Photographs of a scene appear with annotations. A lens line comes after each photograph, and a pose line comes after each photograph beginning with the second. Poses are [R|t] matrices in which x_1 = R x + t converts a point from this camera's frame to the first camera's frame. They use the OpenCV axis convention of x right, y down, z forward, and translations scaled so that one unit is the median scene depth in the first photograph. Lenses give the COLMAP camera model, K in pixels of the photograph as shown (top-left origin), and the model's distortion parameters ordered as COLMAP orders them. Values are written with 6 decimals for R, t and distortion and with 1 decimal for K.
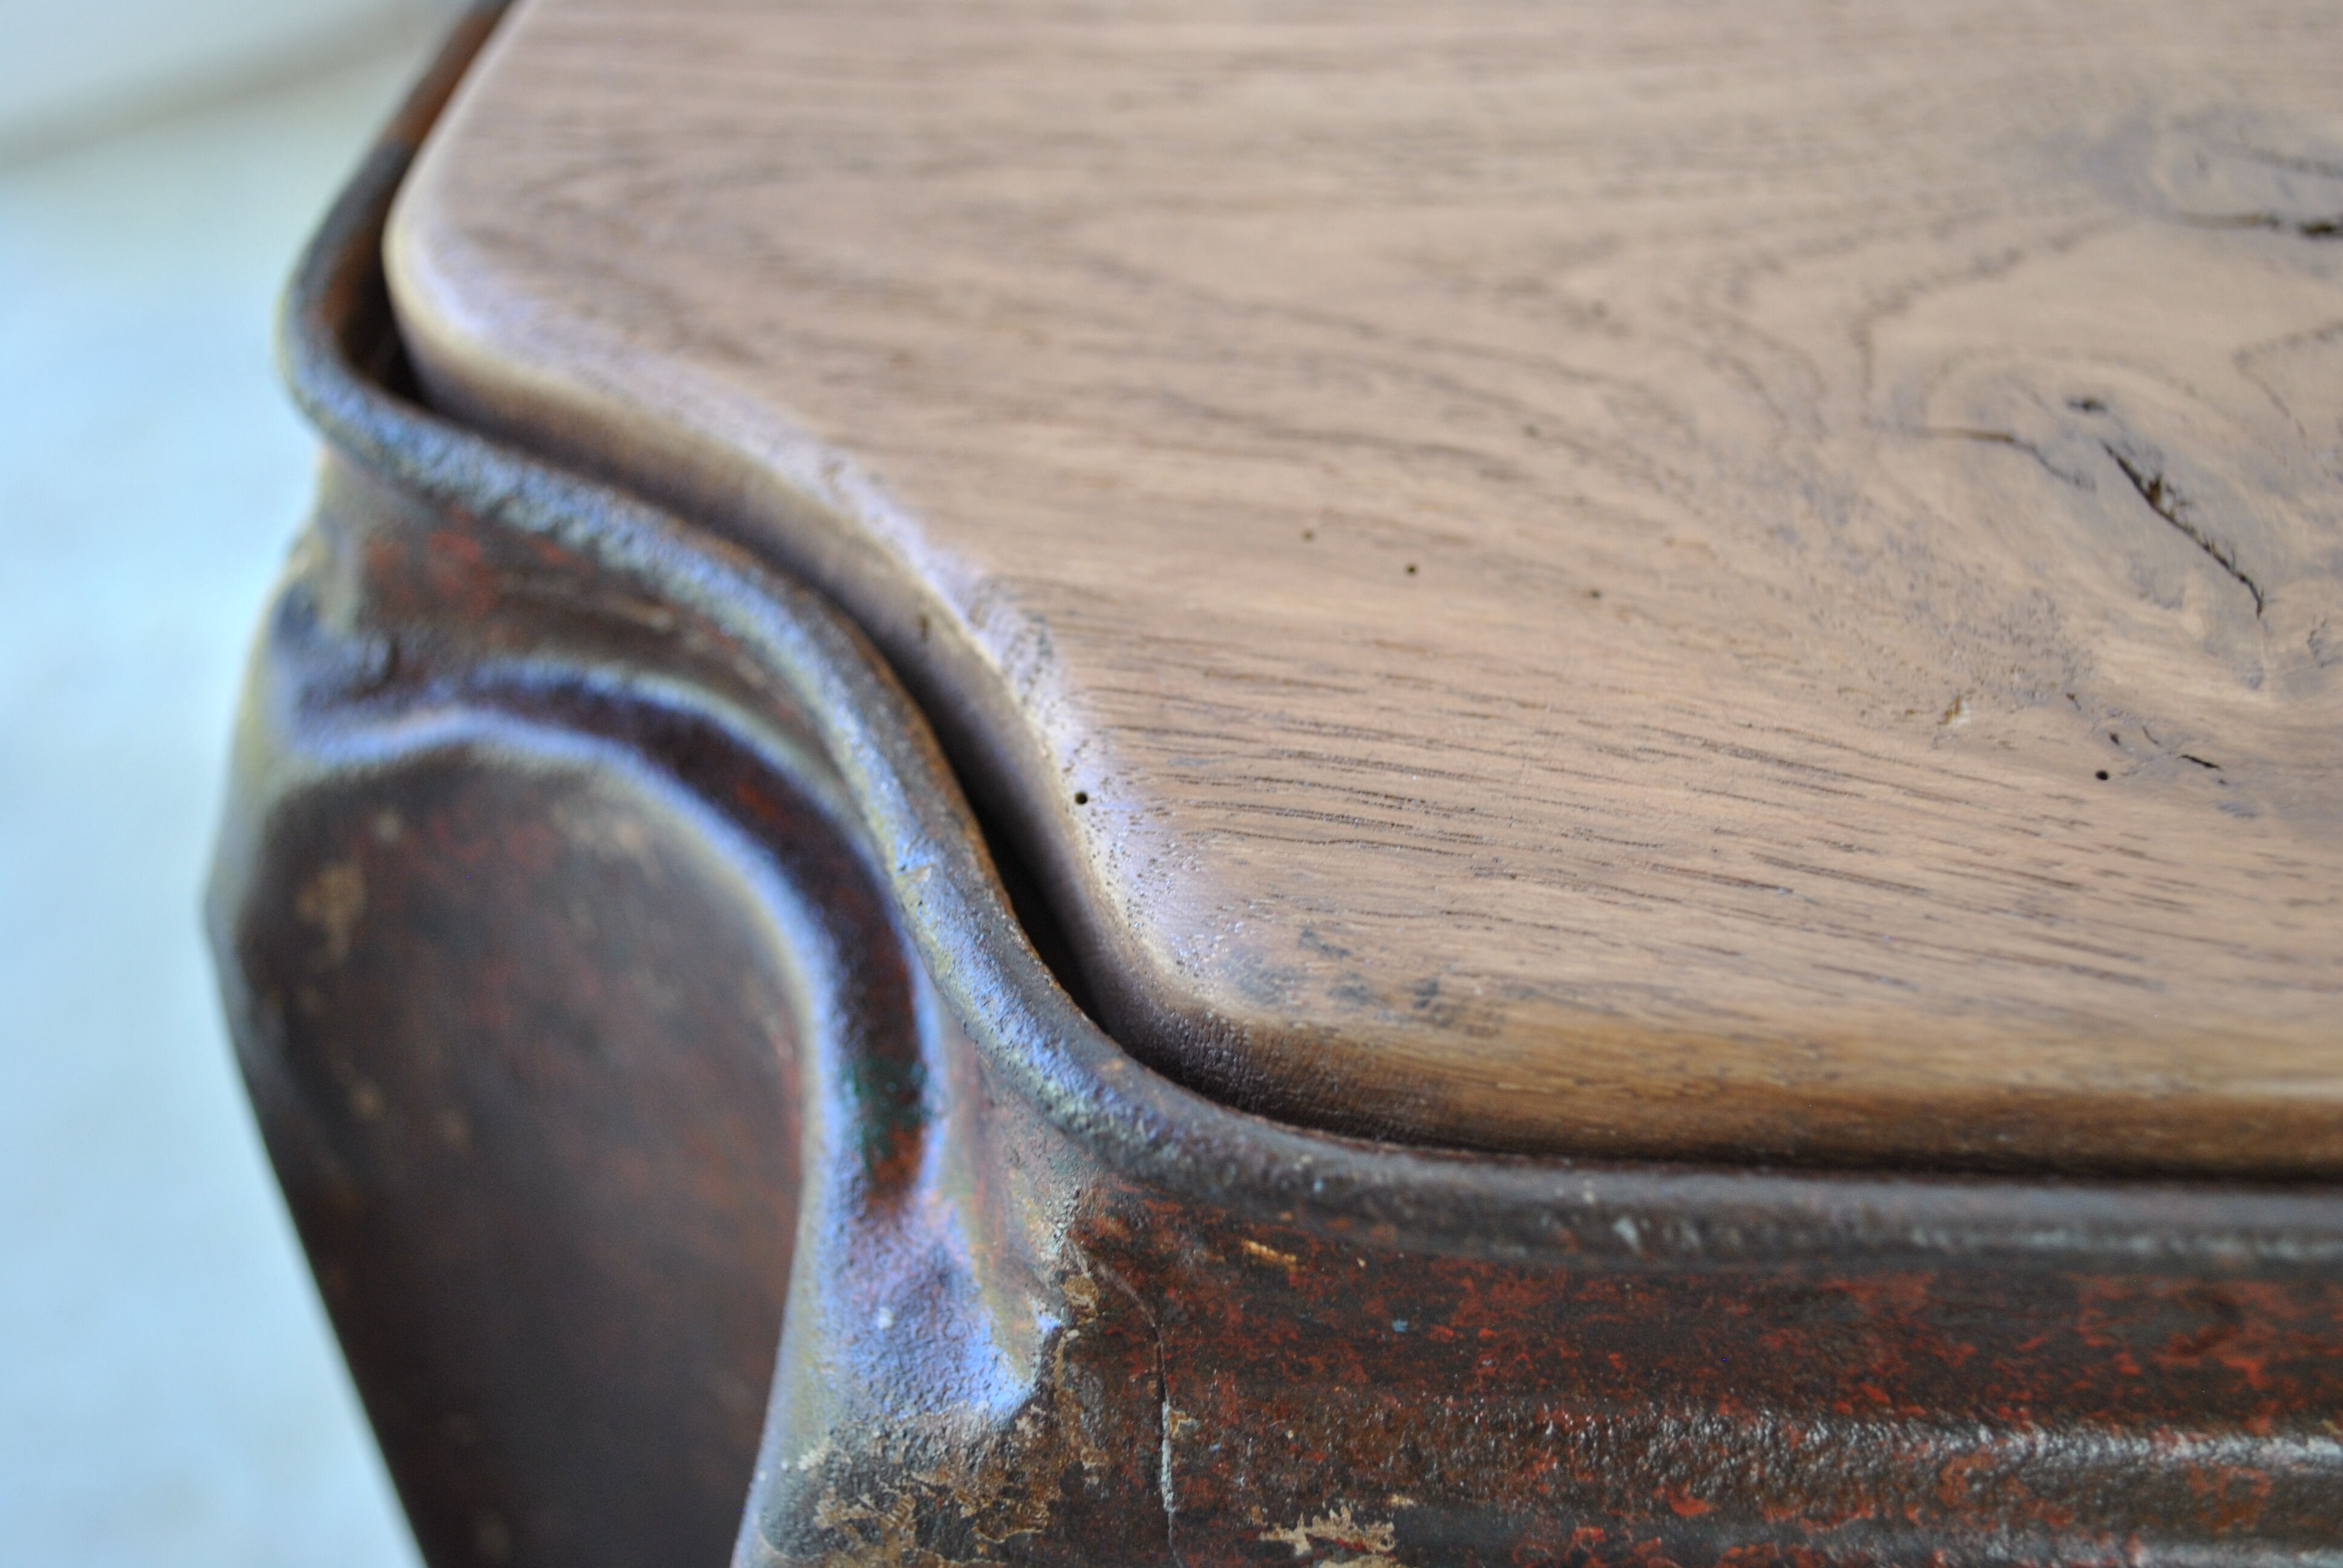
lens RADIAL K [[2557.3, 0, 1171.5], [0, 2557.3, 784.0], [0, 0, 1]] dist [-0.063819, 0.002288]
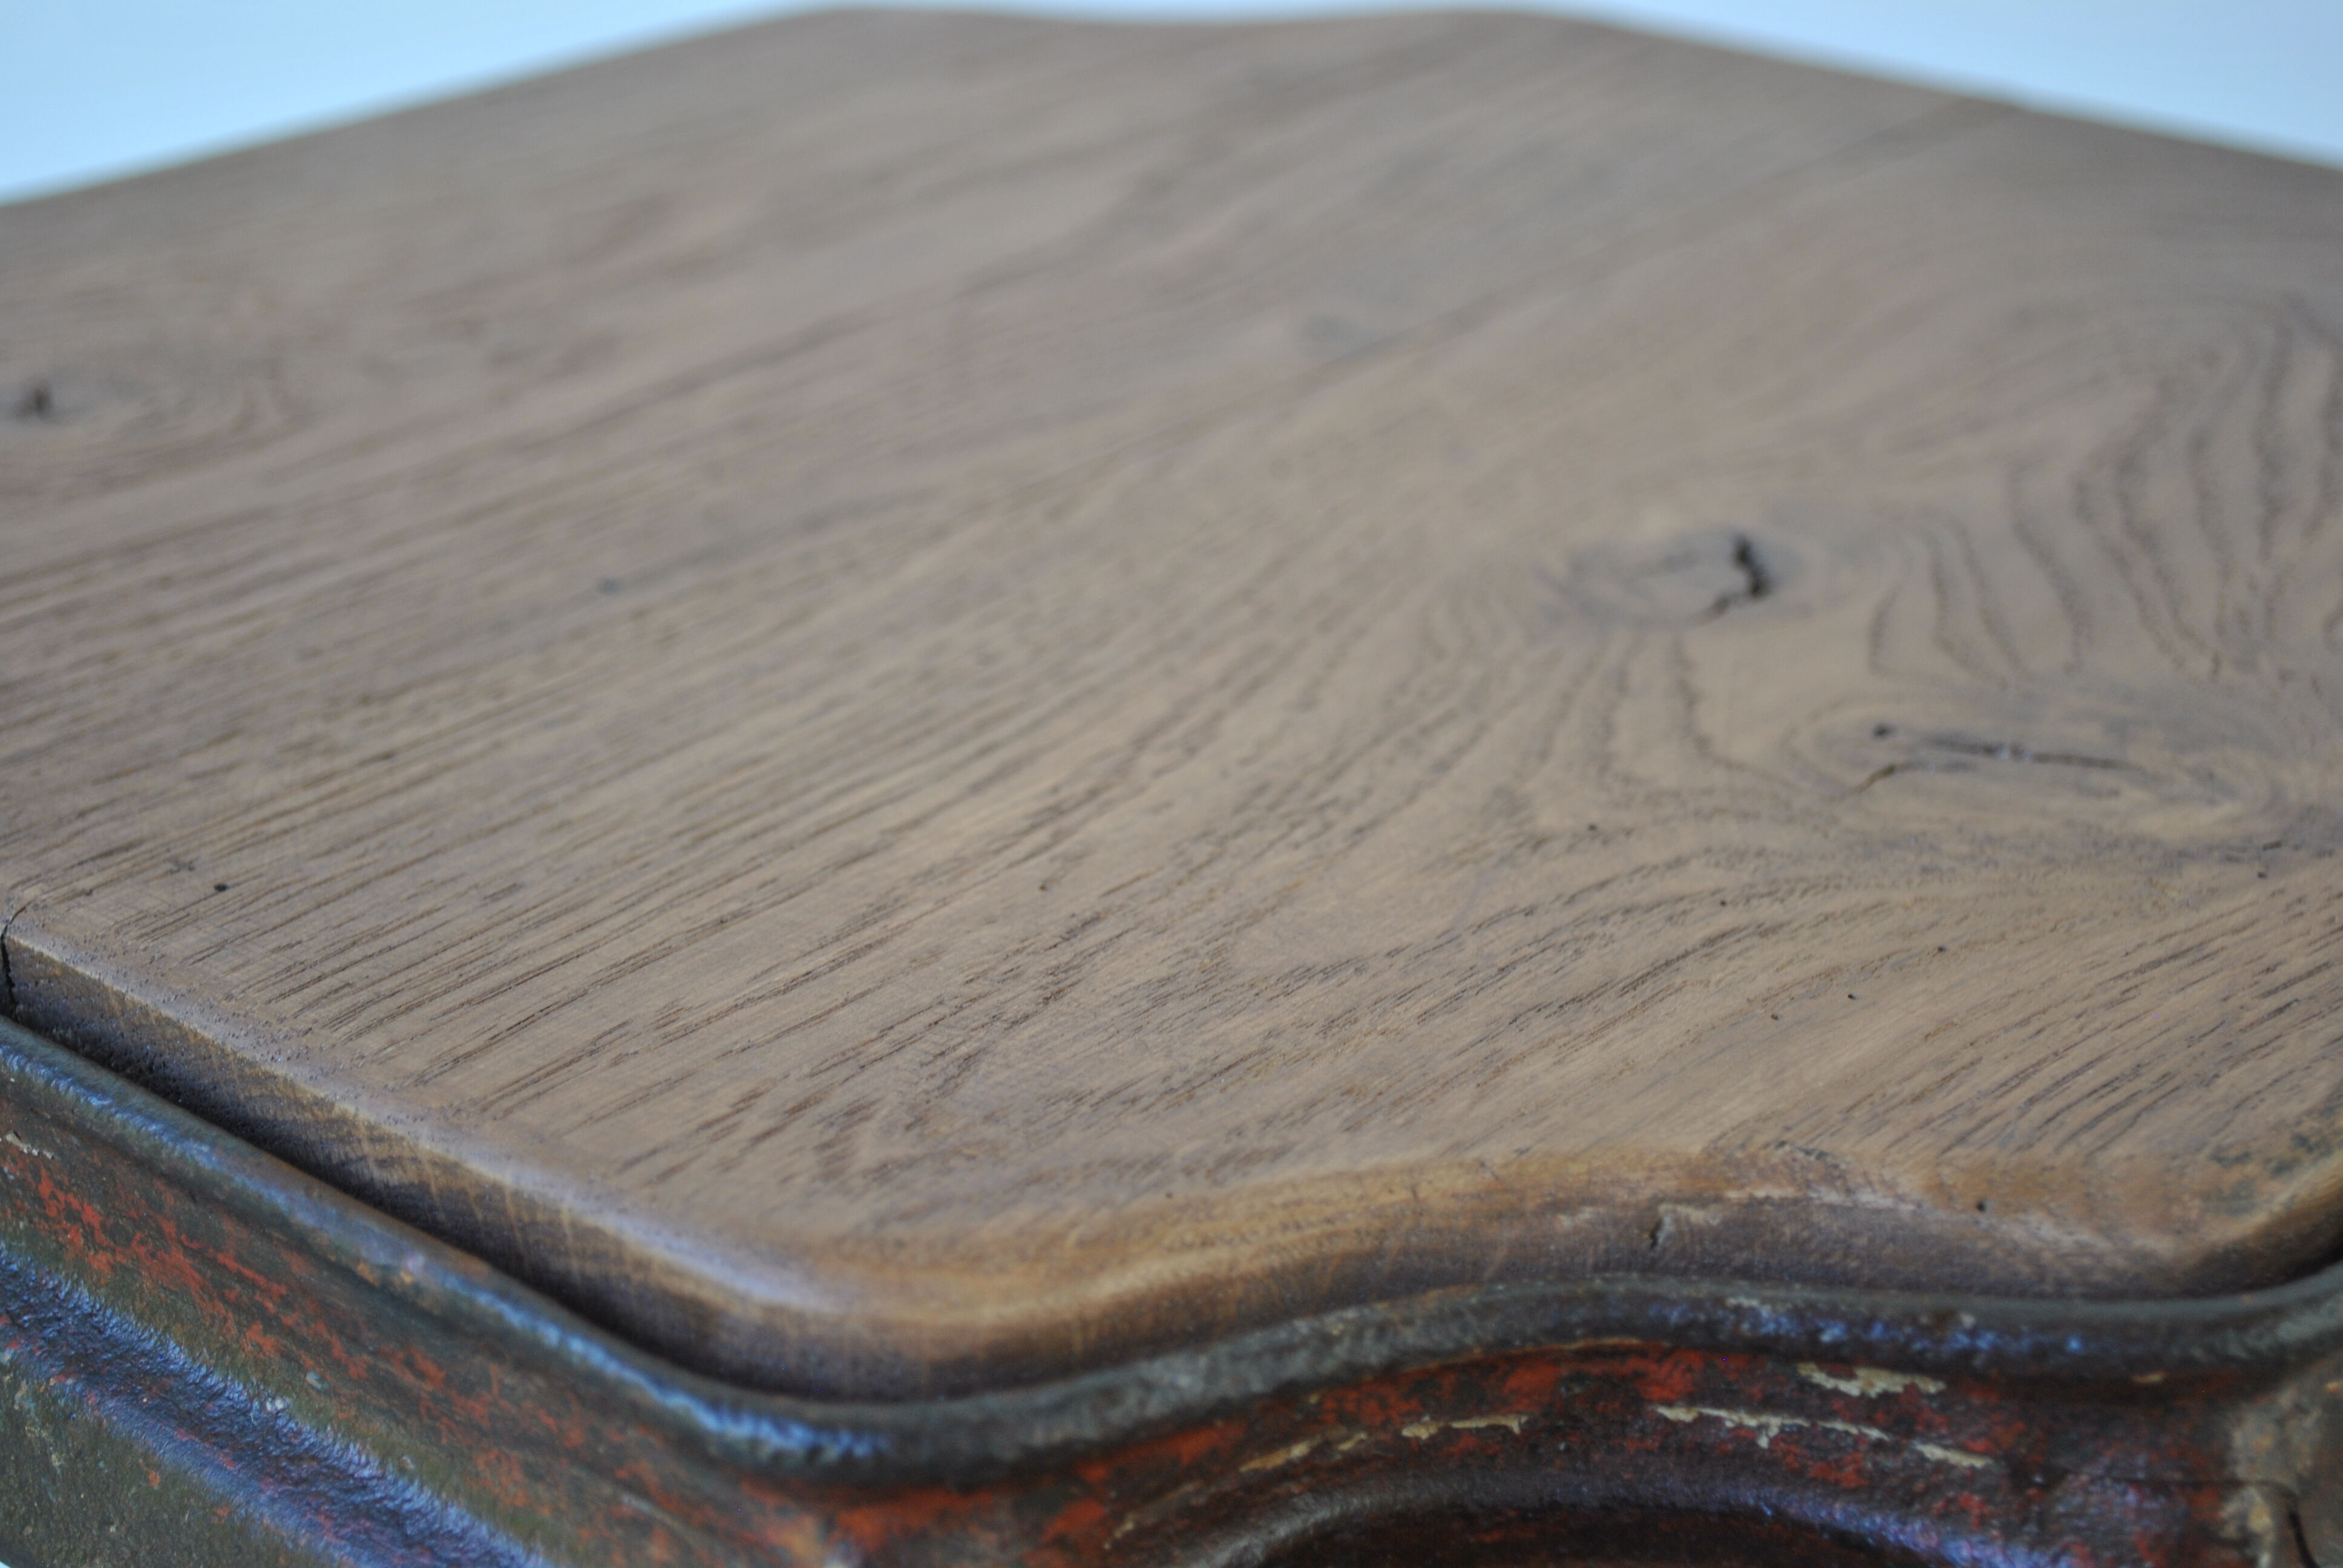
lens RADIAL K [[3912.1, 0, 1188.8], [0, 3912.1, 783.3], [0, 0, 1]] dist [0.001499, 0.029032]
pose [[0.523903, -0.334988, 0.783140, -1.330553], [0.560350, 0.827998, -0.020686, -0.273481], [-0.641509, 0.449670, 0.621501, 0.007126]]
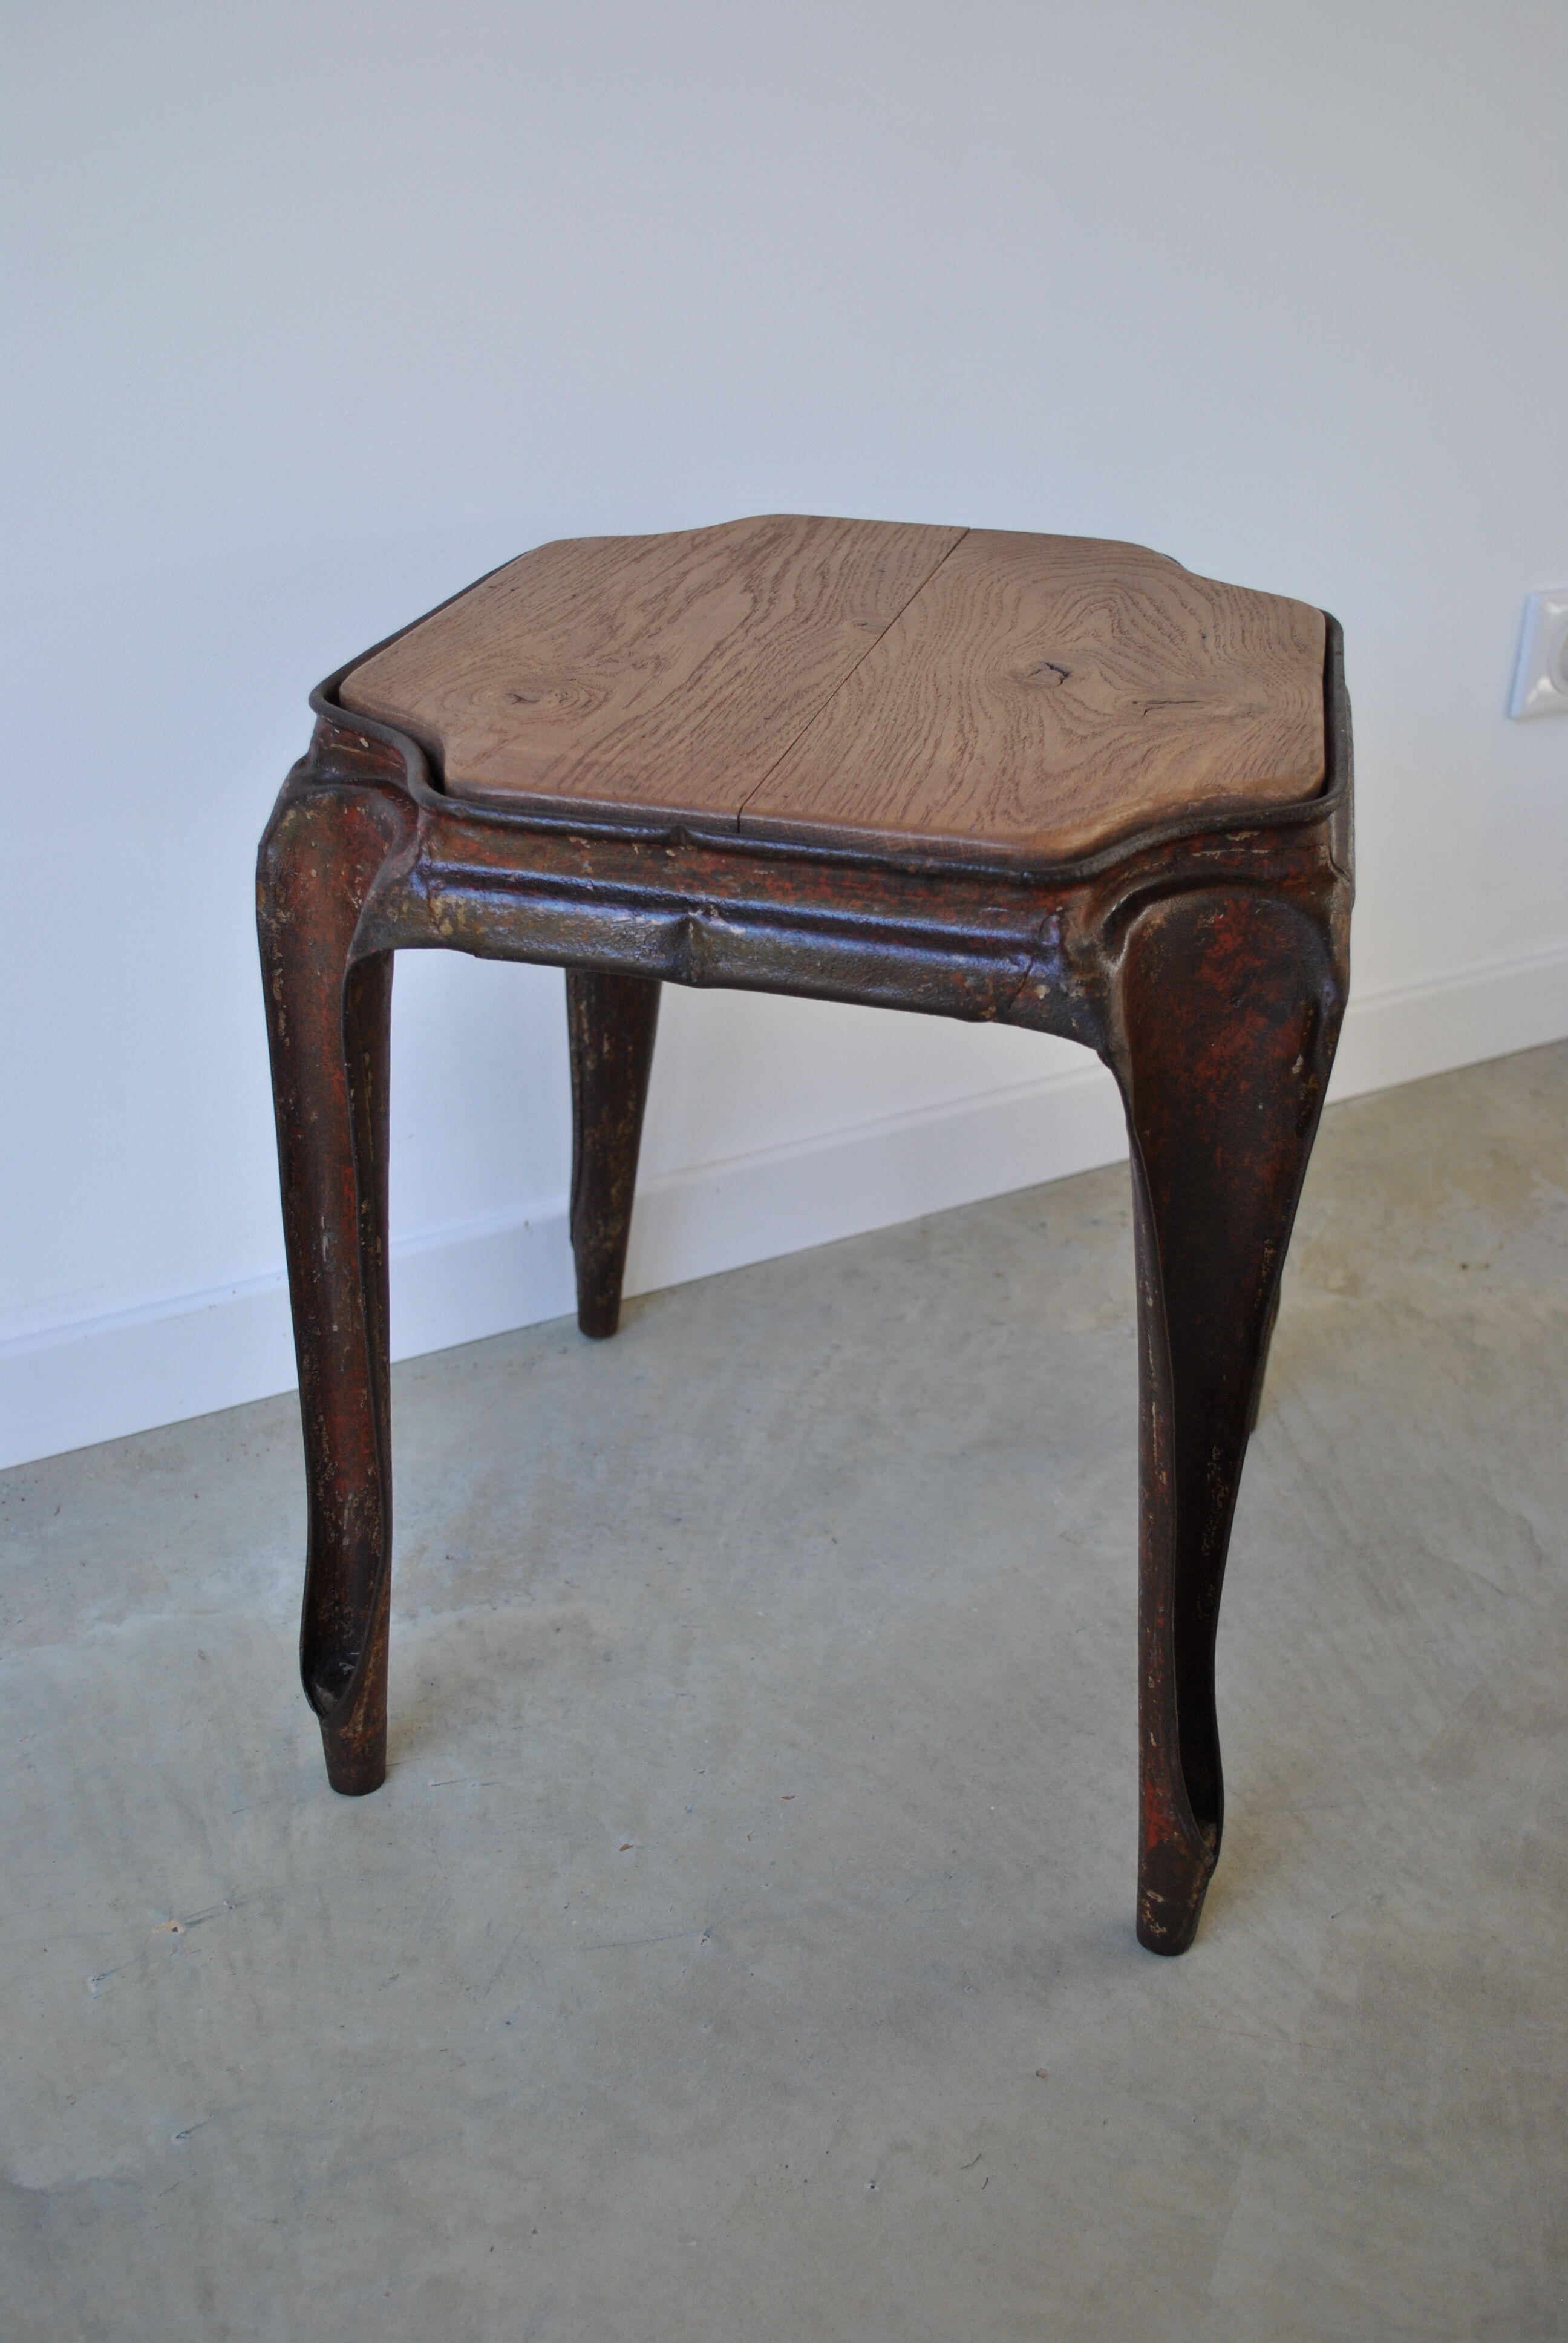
lens RADIAL K [[2244.7, 0, 784.0], [0, 2244.7, 1171.5], [0, 0, 1]] dist [-0.063936, 0.005011]
pose [[0.144525, -0.481134, 0.864652, -3.547630], [0.667886, 0.692179, 0.273526, -1.063889], [-0.730097, 0.537957, 0.421380, 0.200516]]
